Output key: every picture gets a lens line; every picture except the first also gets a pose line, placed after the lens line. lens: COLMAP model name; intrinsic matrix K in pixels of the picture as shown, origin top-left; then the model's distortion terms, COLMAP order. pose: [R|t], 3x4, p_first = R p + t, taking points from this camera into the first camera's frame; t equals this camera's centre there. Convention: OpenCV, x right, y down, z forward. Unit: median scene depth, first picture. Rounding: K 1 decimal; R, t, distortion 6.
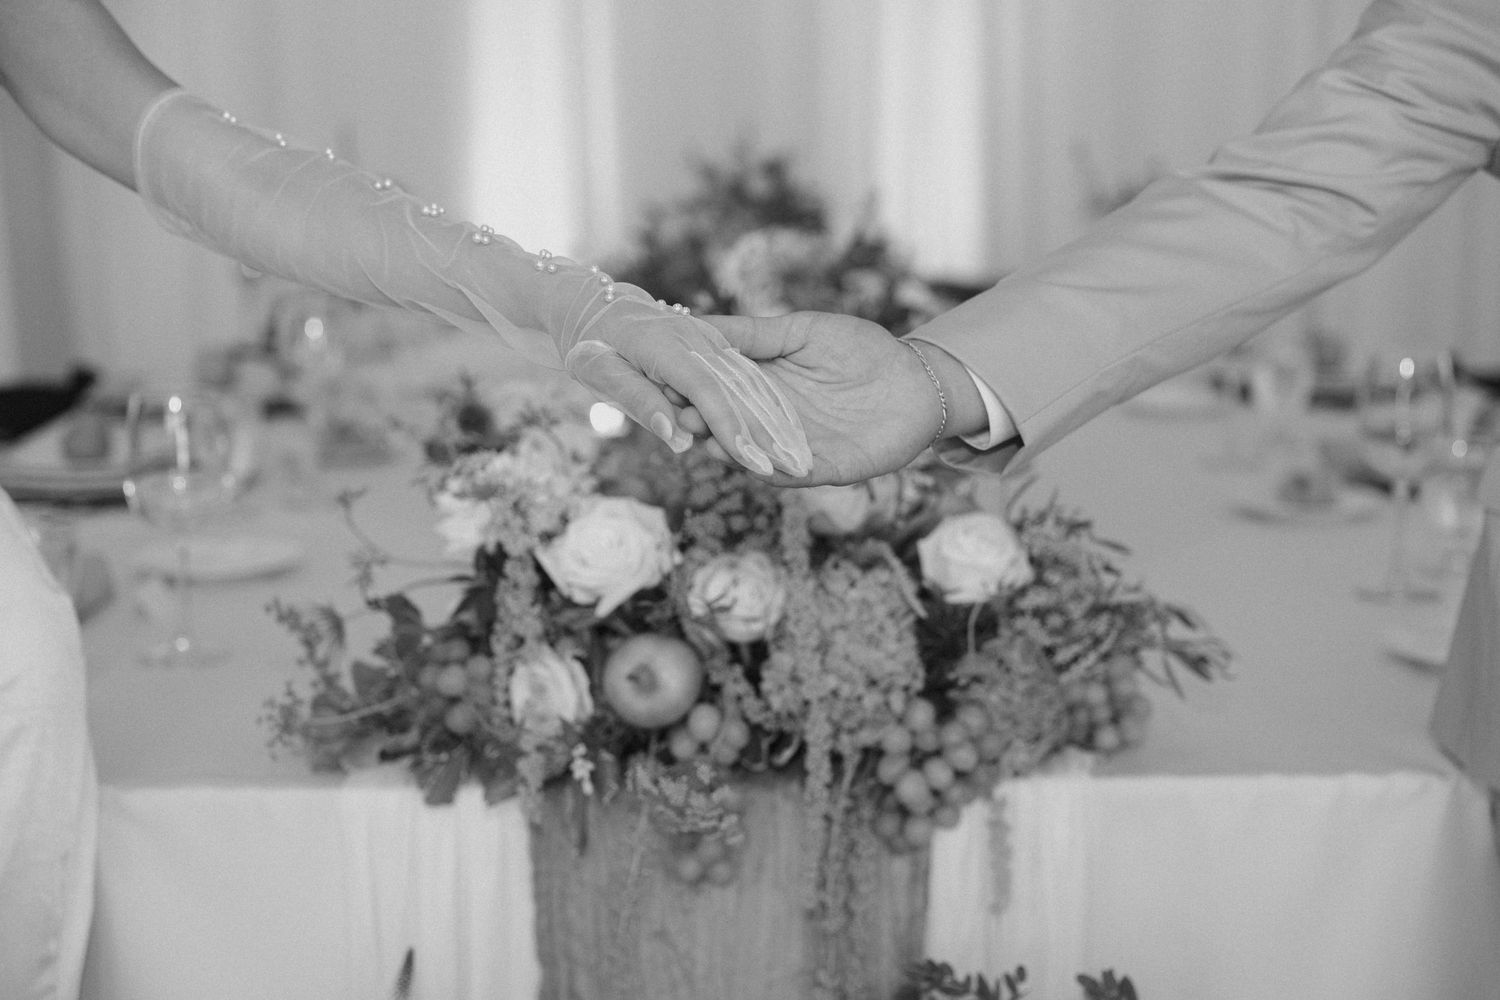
lens RADIAL K [[2294.6, 0, 757.5], [0, 2294.6, 501.6], [0, 0, 1]] dist [0.129454, 0.000000]
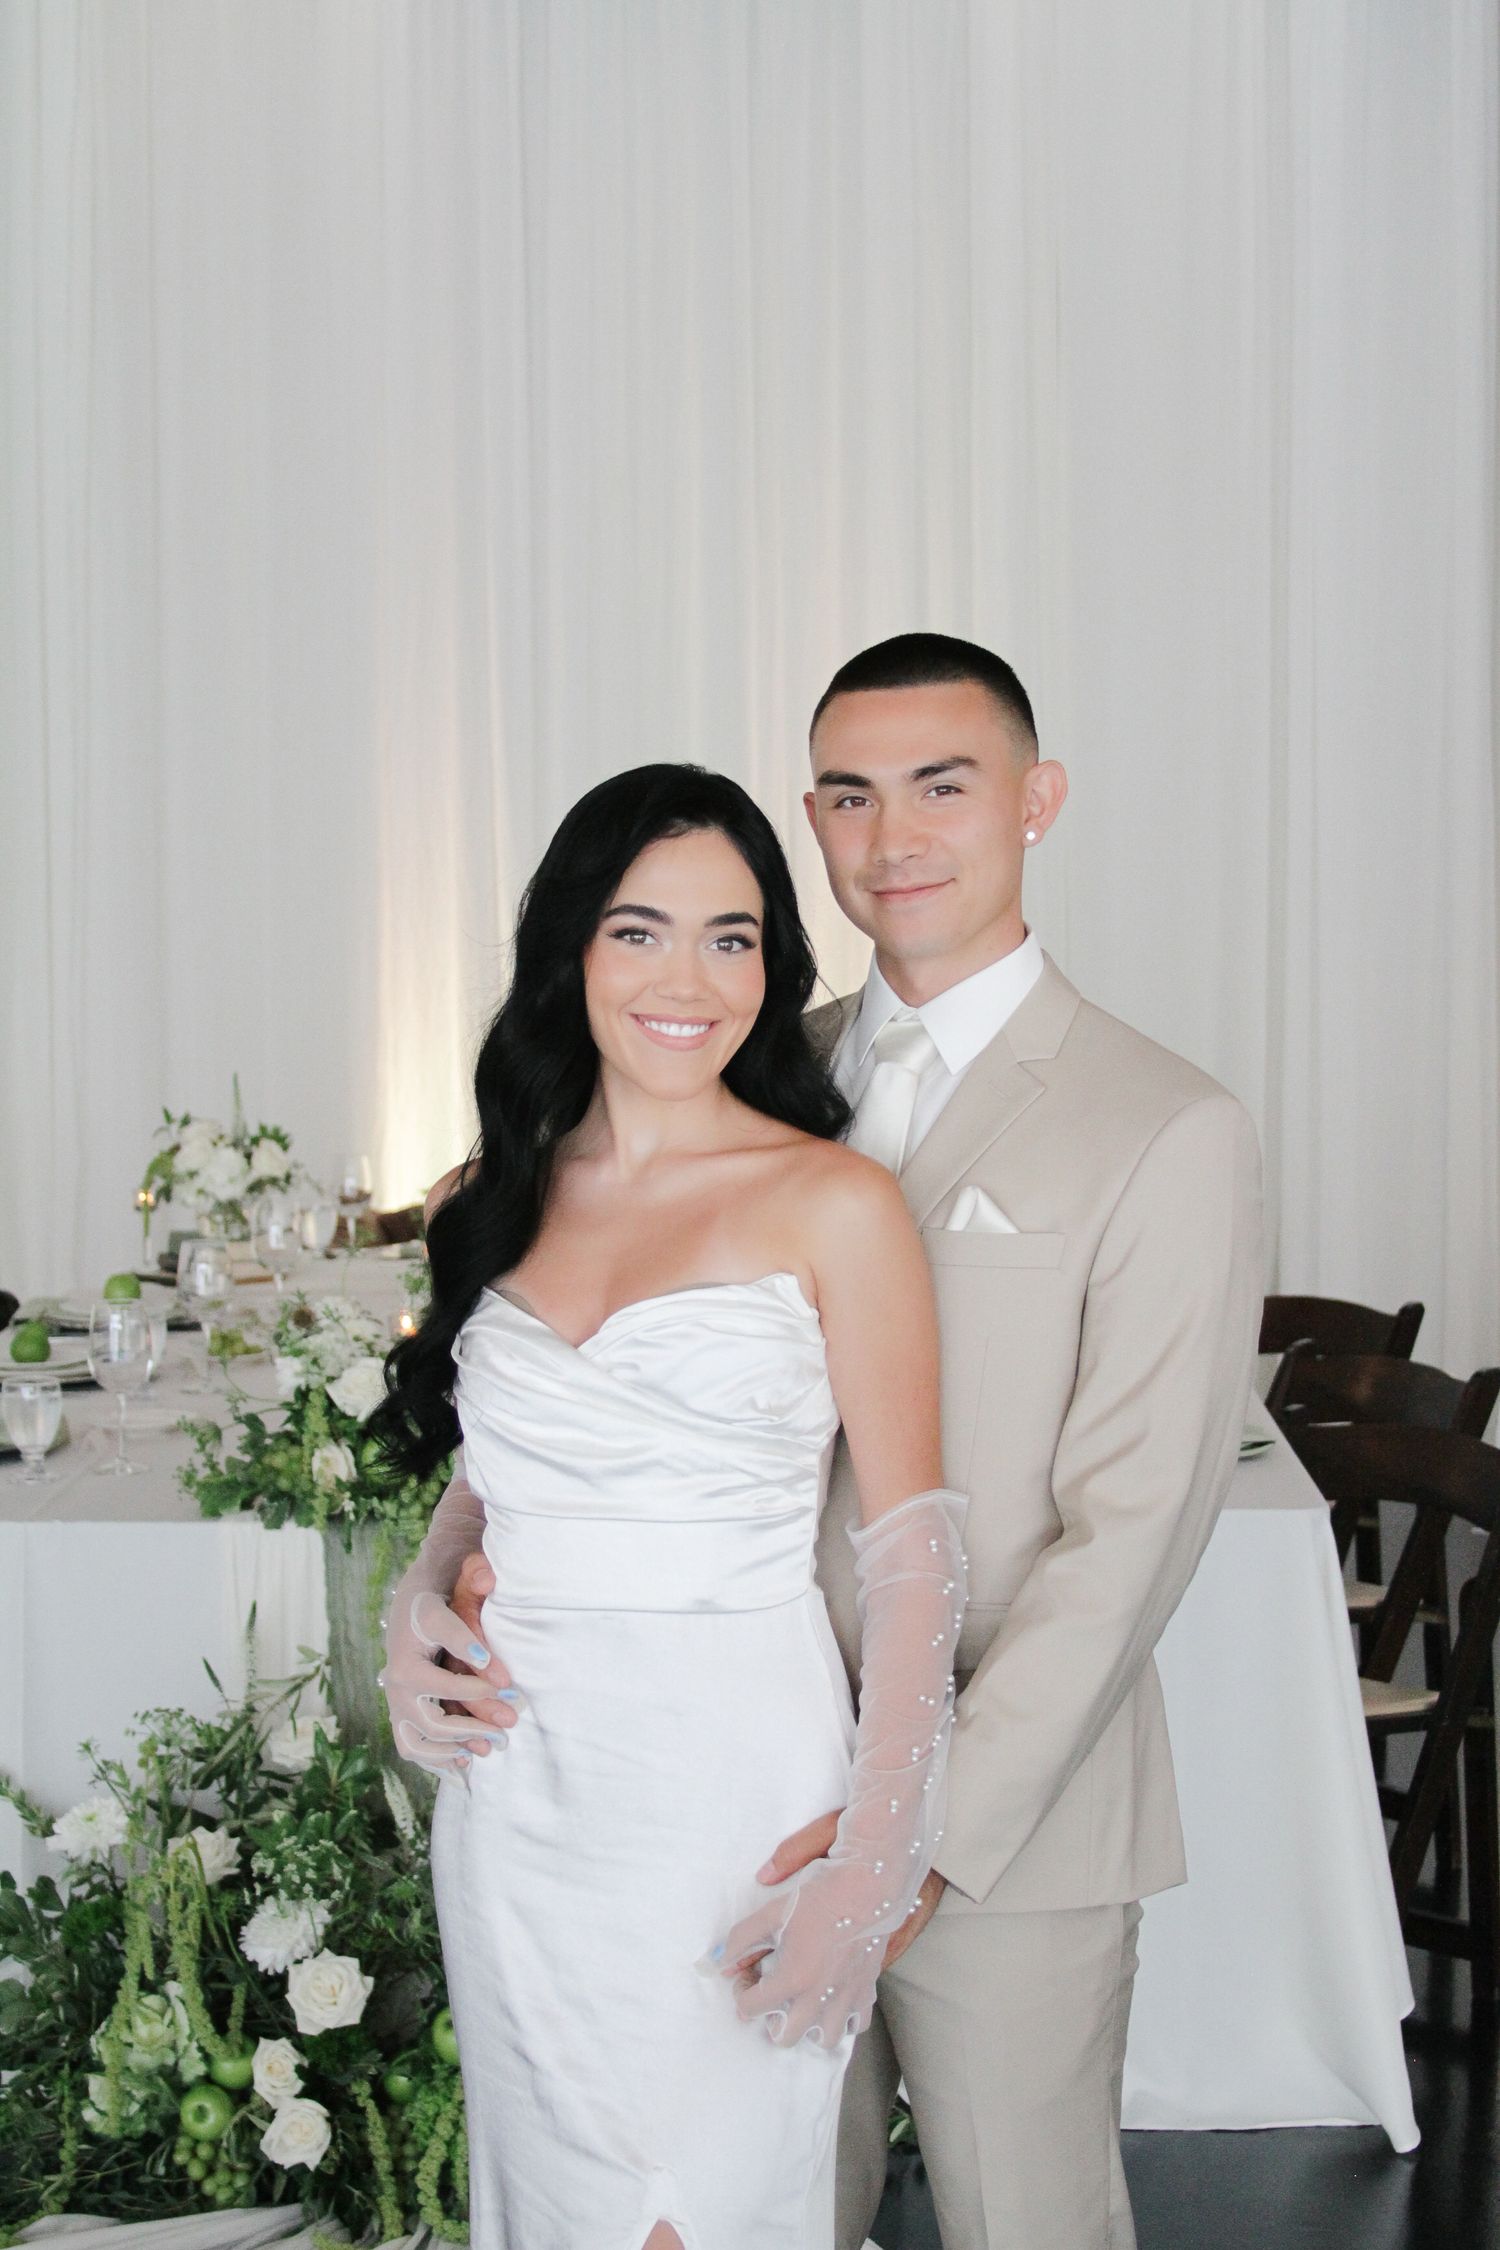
lens RADIAL K [[3975.5, 0, 760.0], [0, 3975.5, 1123.1], [0, 0, 1]] dist [-0.090145, 0.000000]
pose [[0.998691, -0.003364, -0.051048, 0.392249], [-0.001981, 0.994544, -0.104296, 0.136050], [0.051120, 0.104261, 0.993235, -2.041017]]
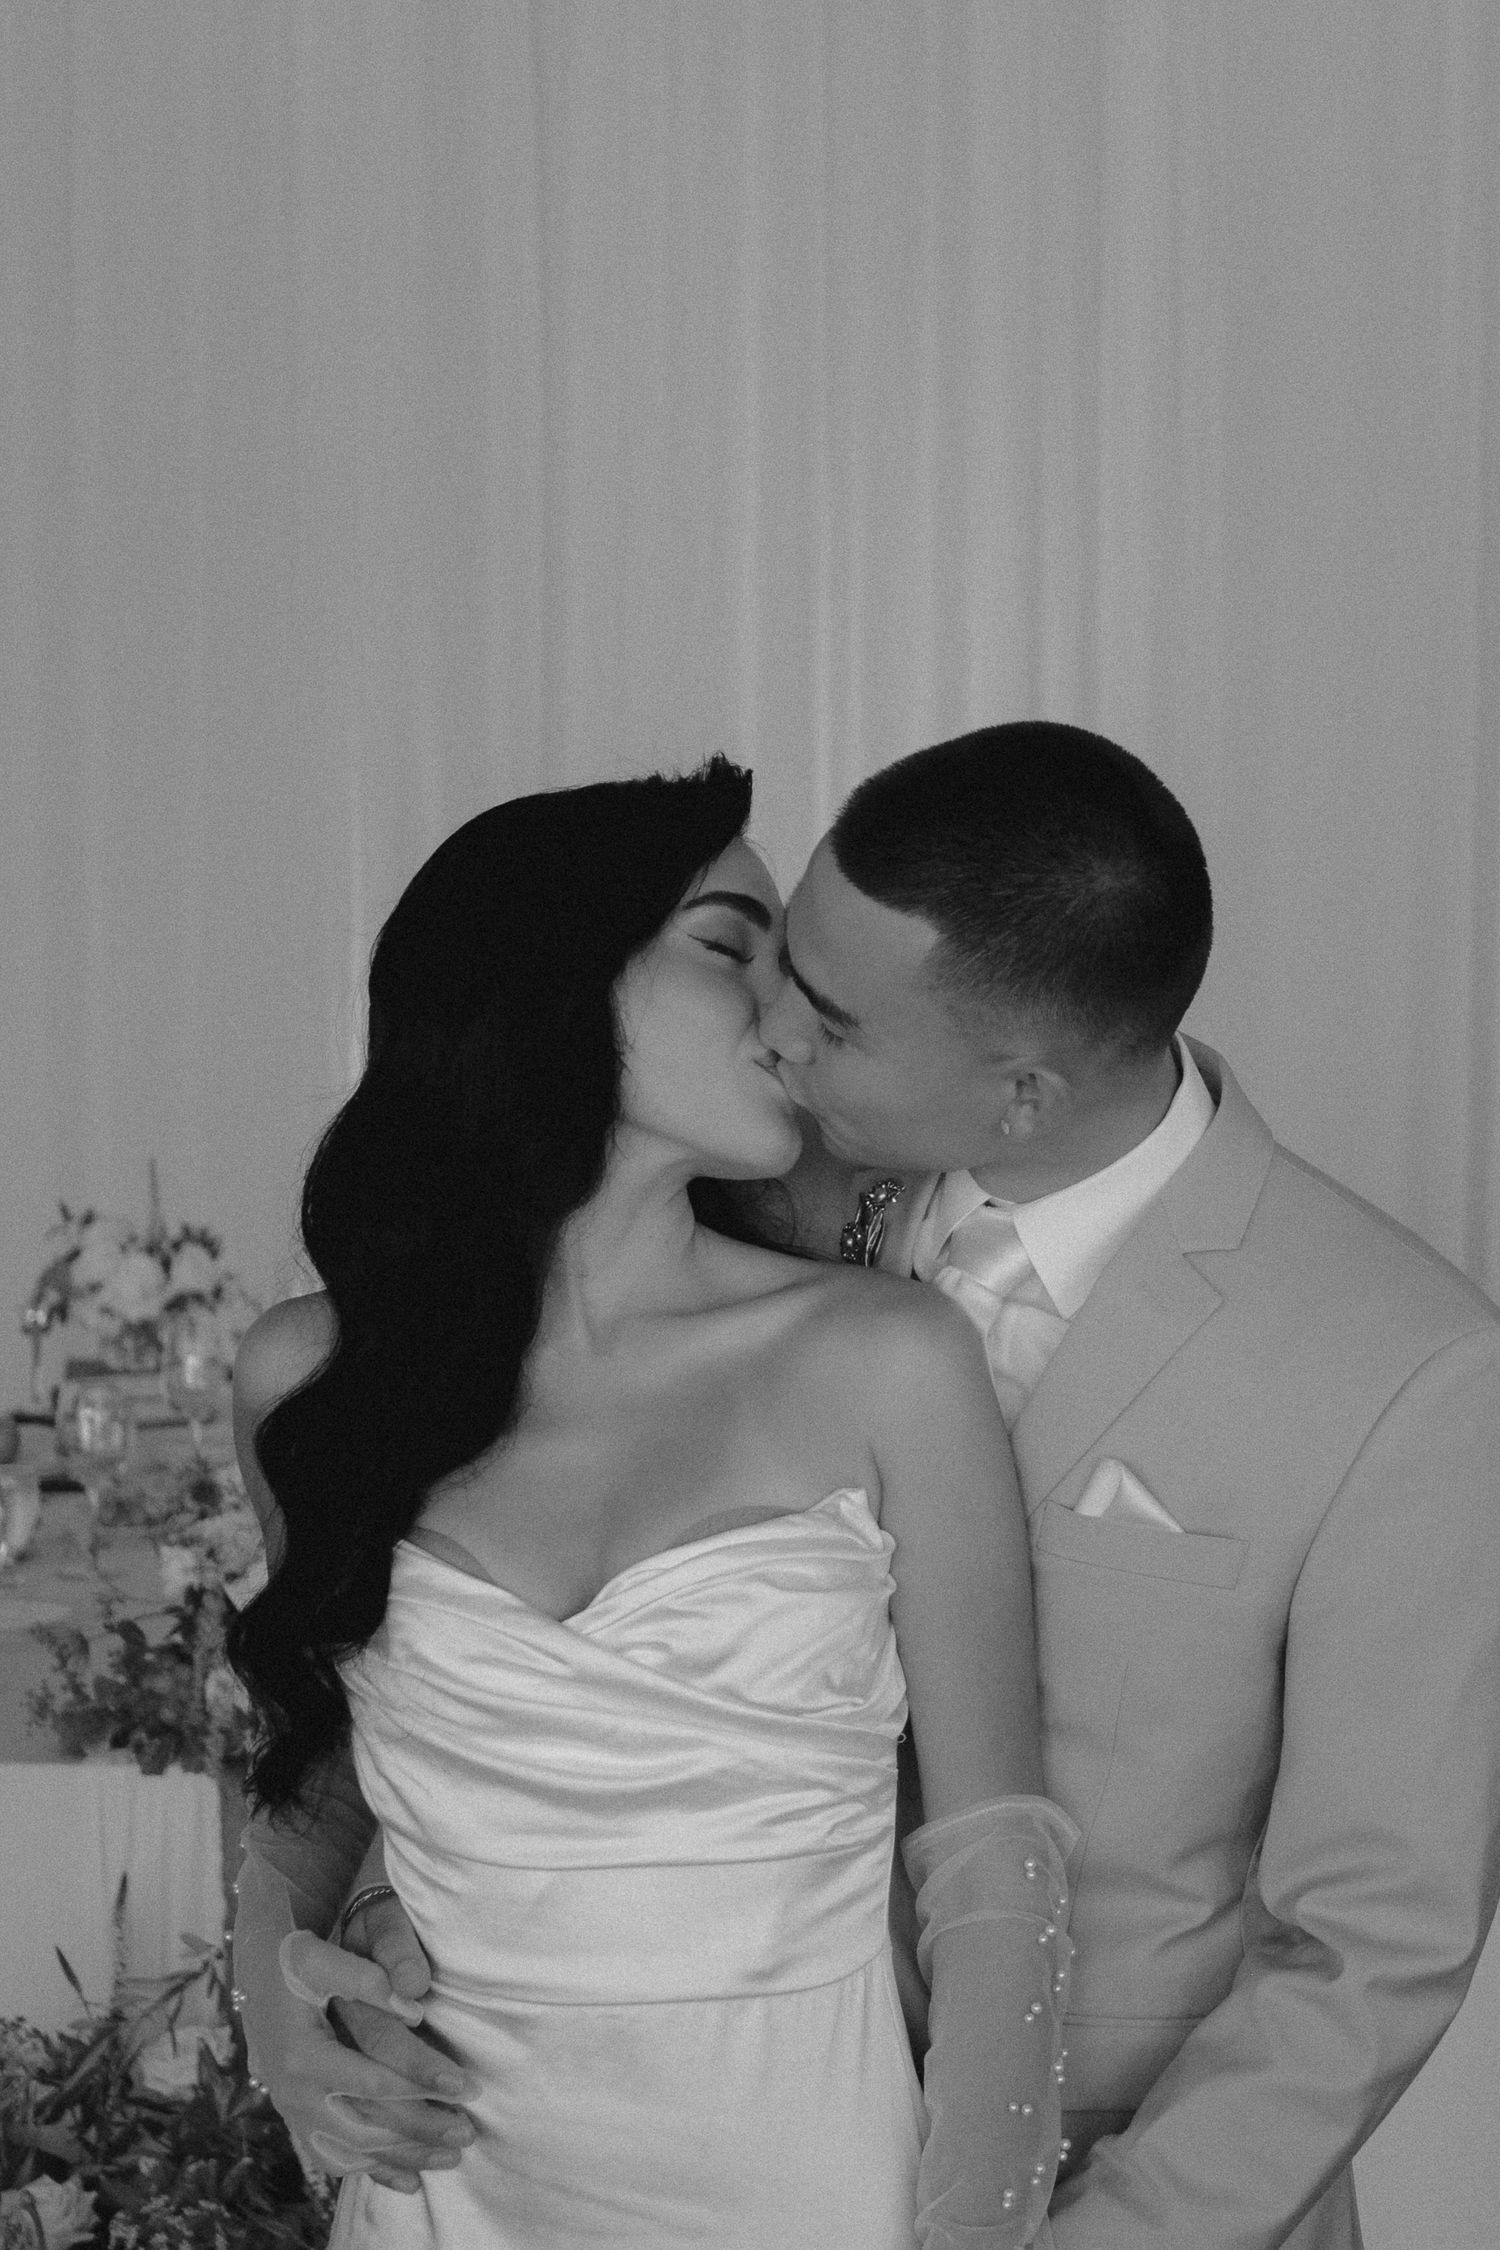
lens RADIAL K [[4679.7, 0, 740.9], [0, 4679.7, 1127.7], [0, 0, 1]] dist [-0.050141, 0.000000]
pose [[0.997392, 0.010199, -0.071455, 0.391114], [-0.018851, 0.992415, -0.121479, 0.079596], [0.069674, 0.122509, 0.990019, -1.700976]]
